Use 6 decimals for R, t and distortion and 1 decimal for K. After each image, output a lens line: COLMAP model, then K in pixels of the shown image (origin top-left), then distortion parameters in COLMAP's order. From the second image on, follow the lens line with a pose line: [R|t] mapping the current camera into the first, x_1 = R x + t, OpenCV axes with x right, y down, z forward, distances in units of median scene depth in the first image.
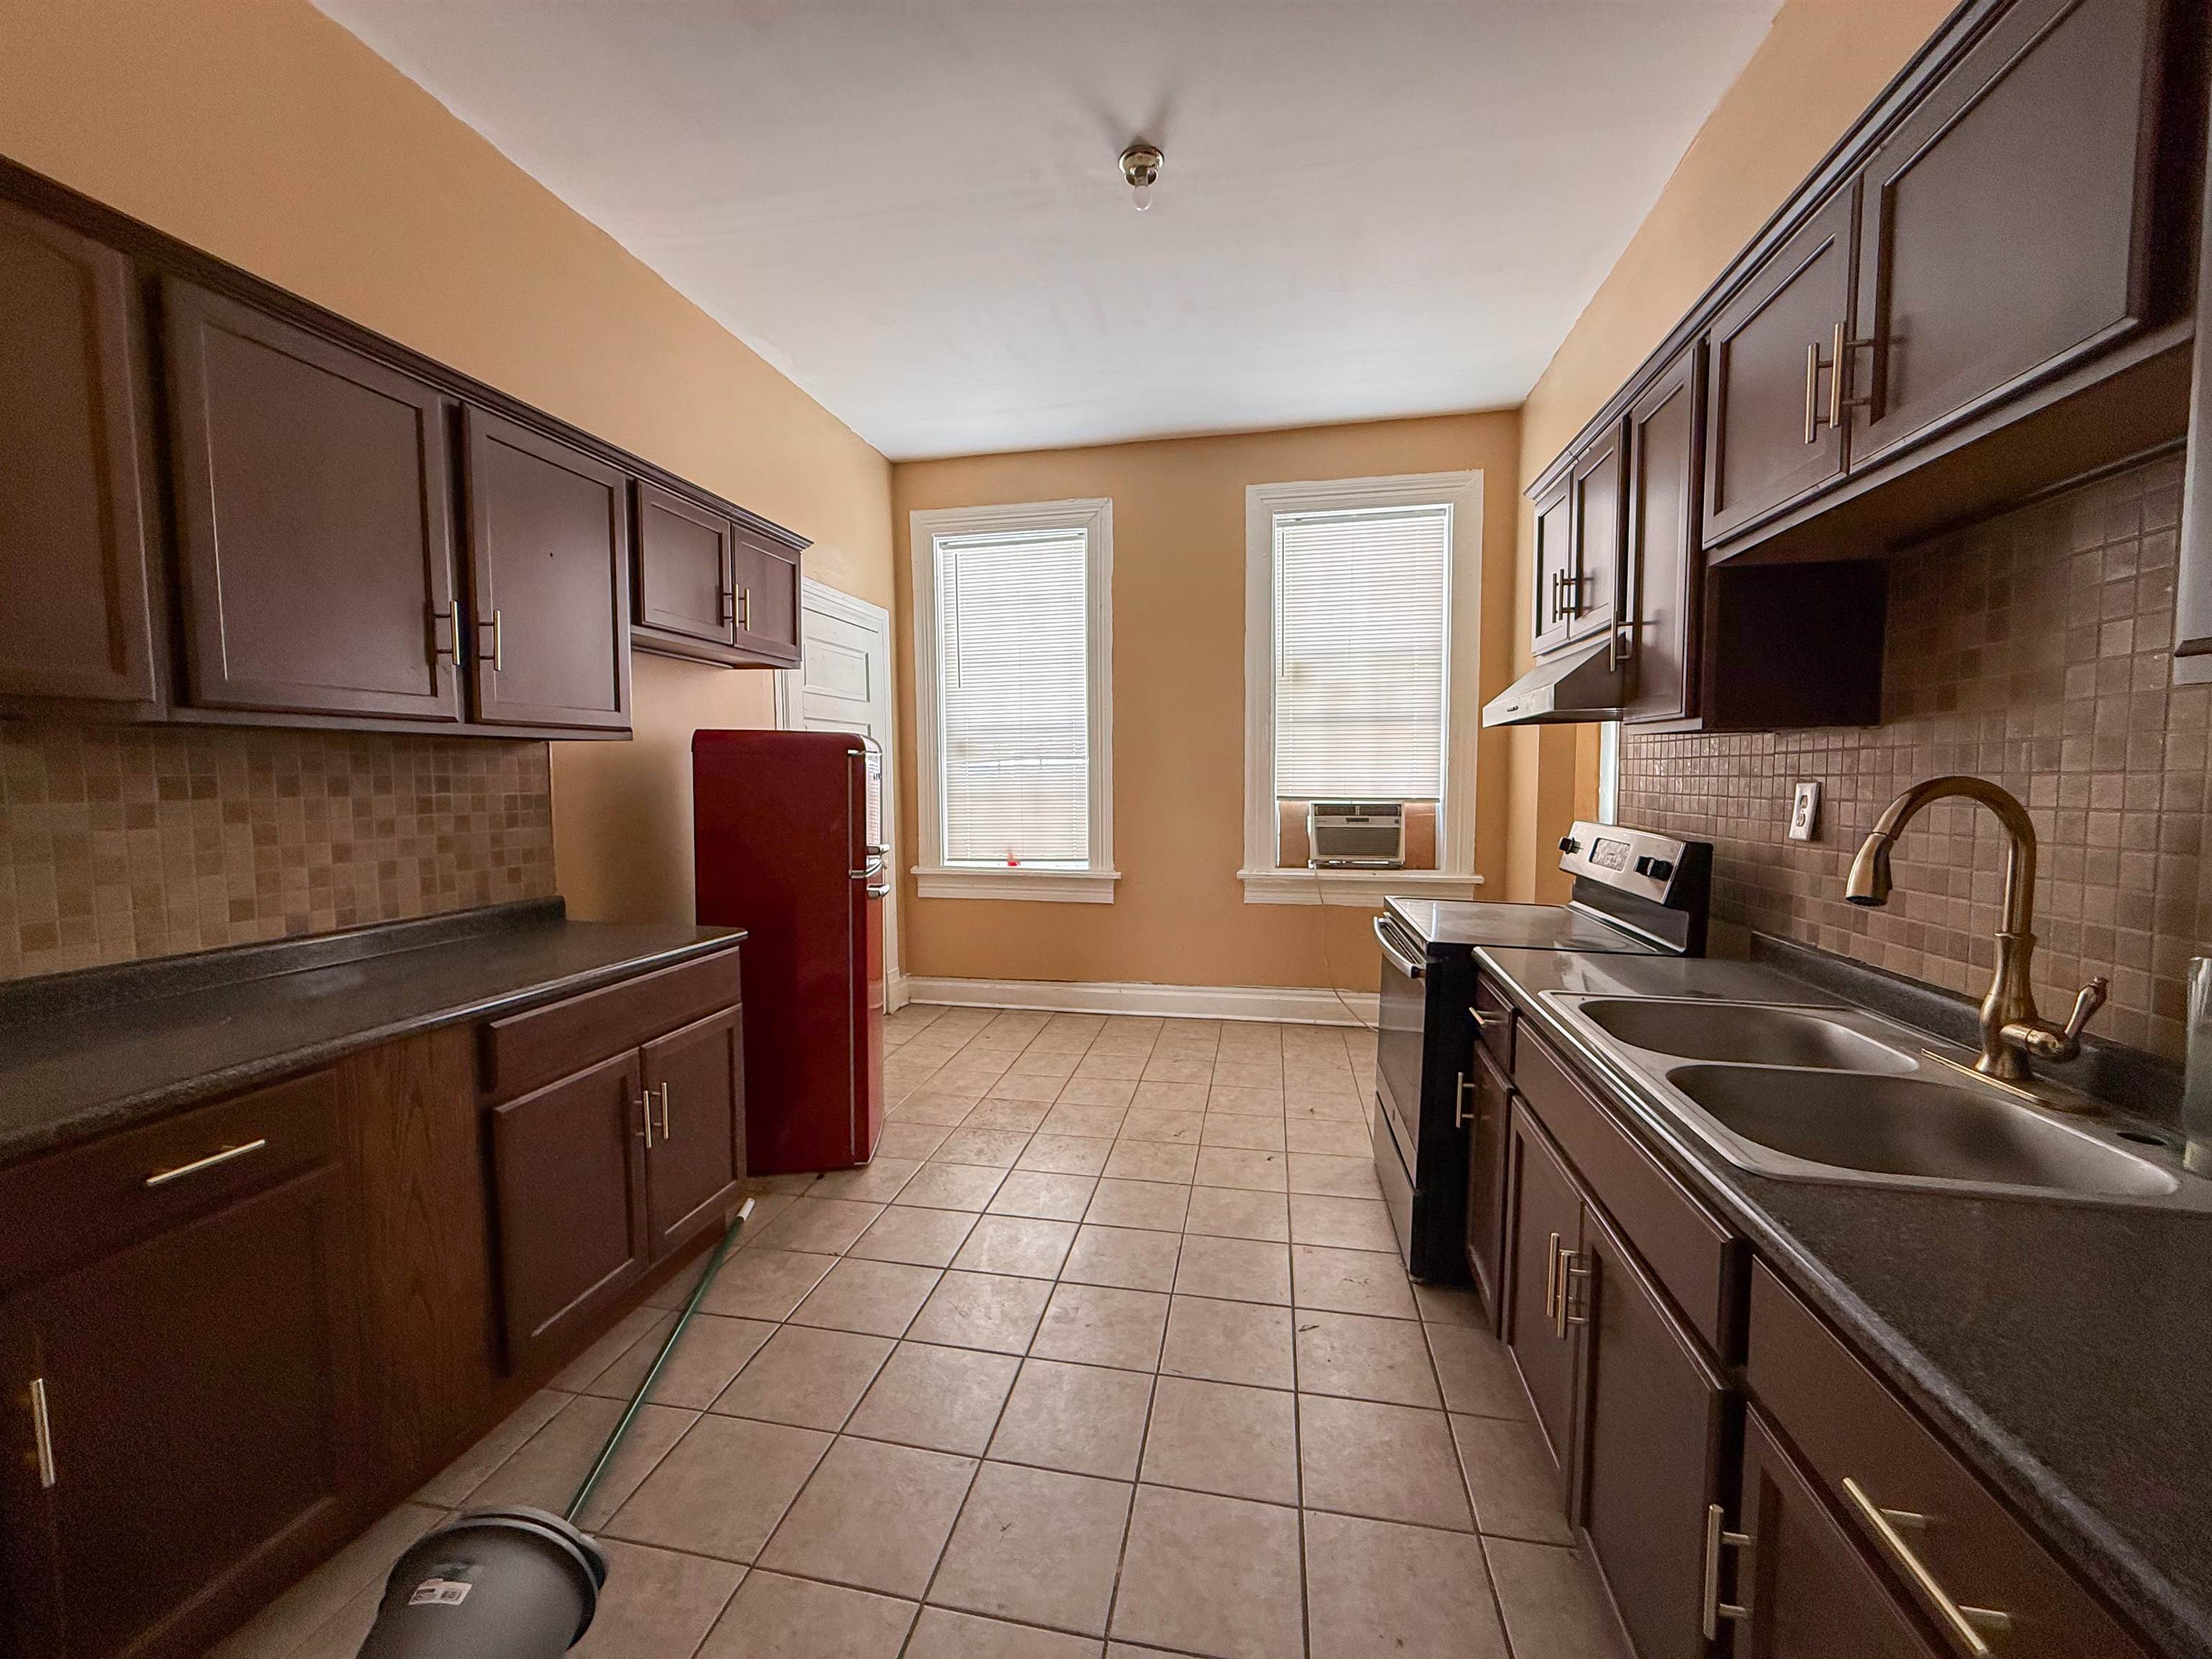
lens RADIAL K [[875.6, 0, 1095.7], [0, 875.6, 831.4], [0, 0, 1]] dist [0.000093, -0.001320]
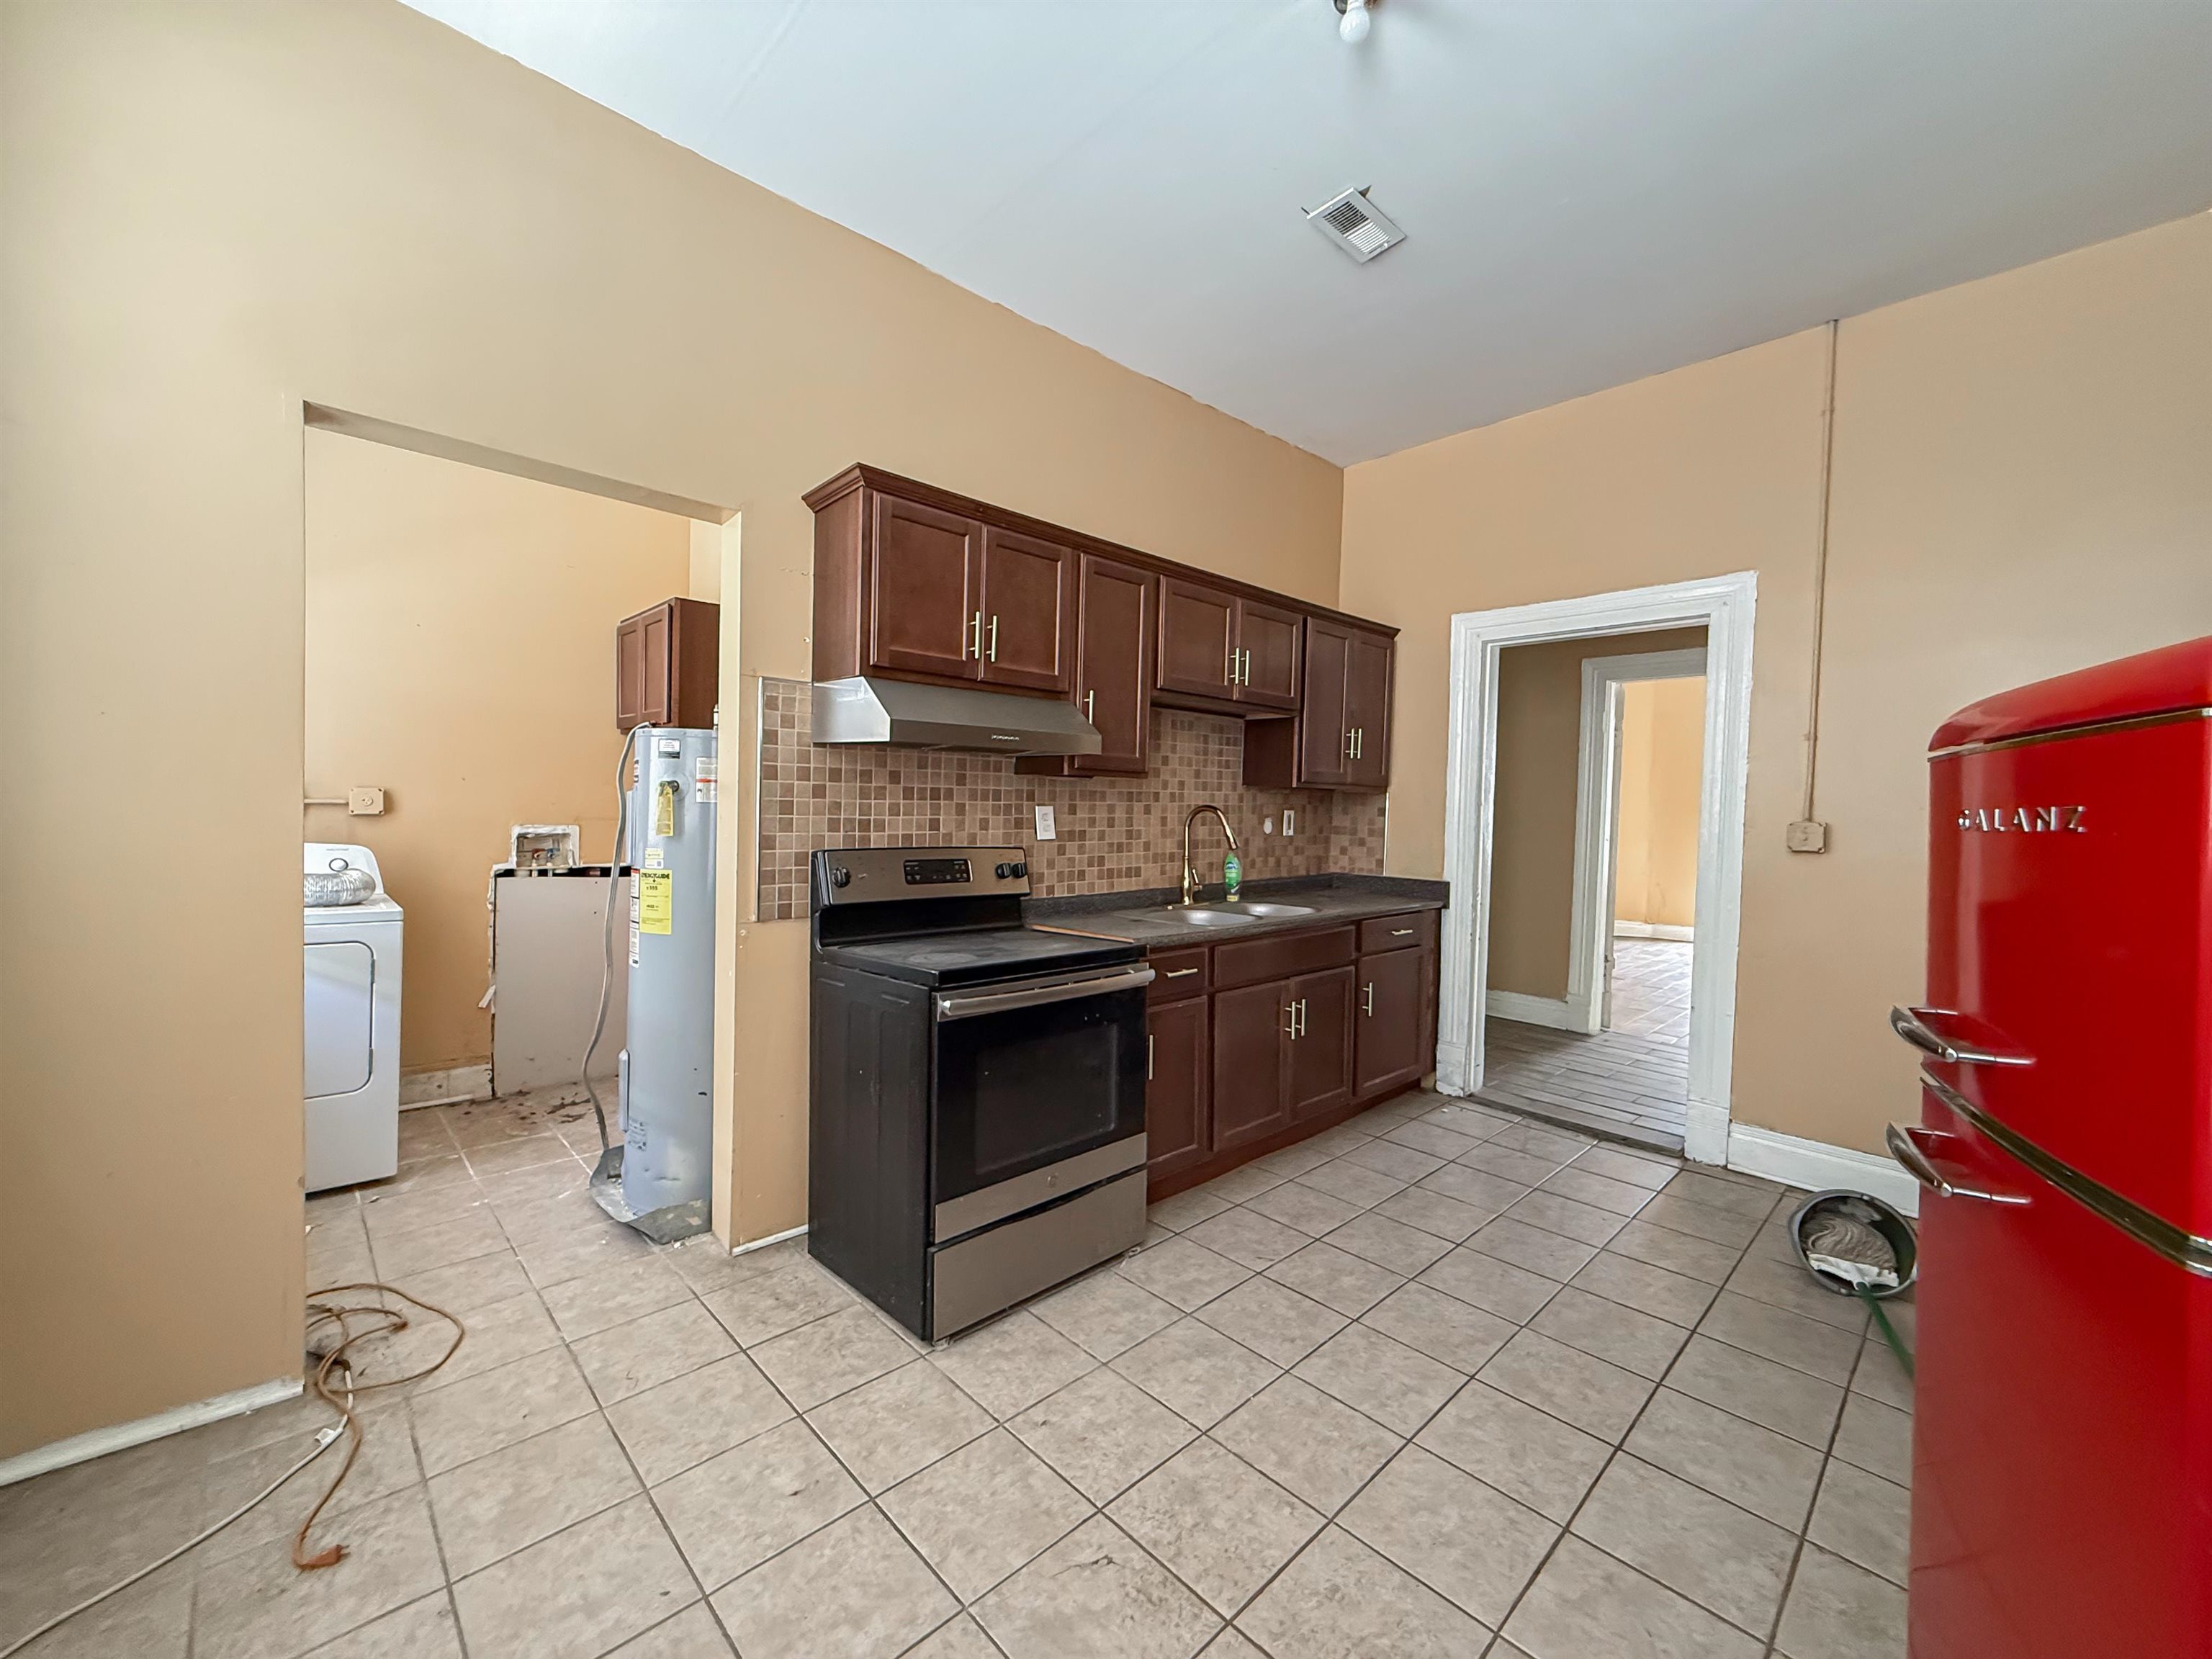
lens RADIAL K [[875.6, 0, 1105.7], [0, 875.6, 829.9], [0, 0, 1]] dist [0.000093, -0.001320]
pose [[-0.822661, -0.026911, 0.567895, -0.150832], [0.020528, 0.996822, 0.076973, -0.074292], [-0.568161, 0.074980, -0.819494, 1.255255]]
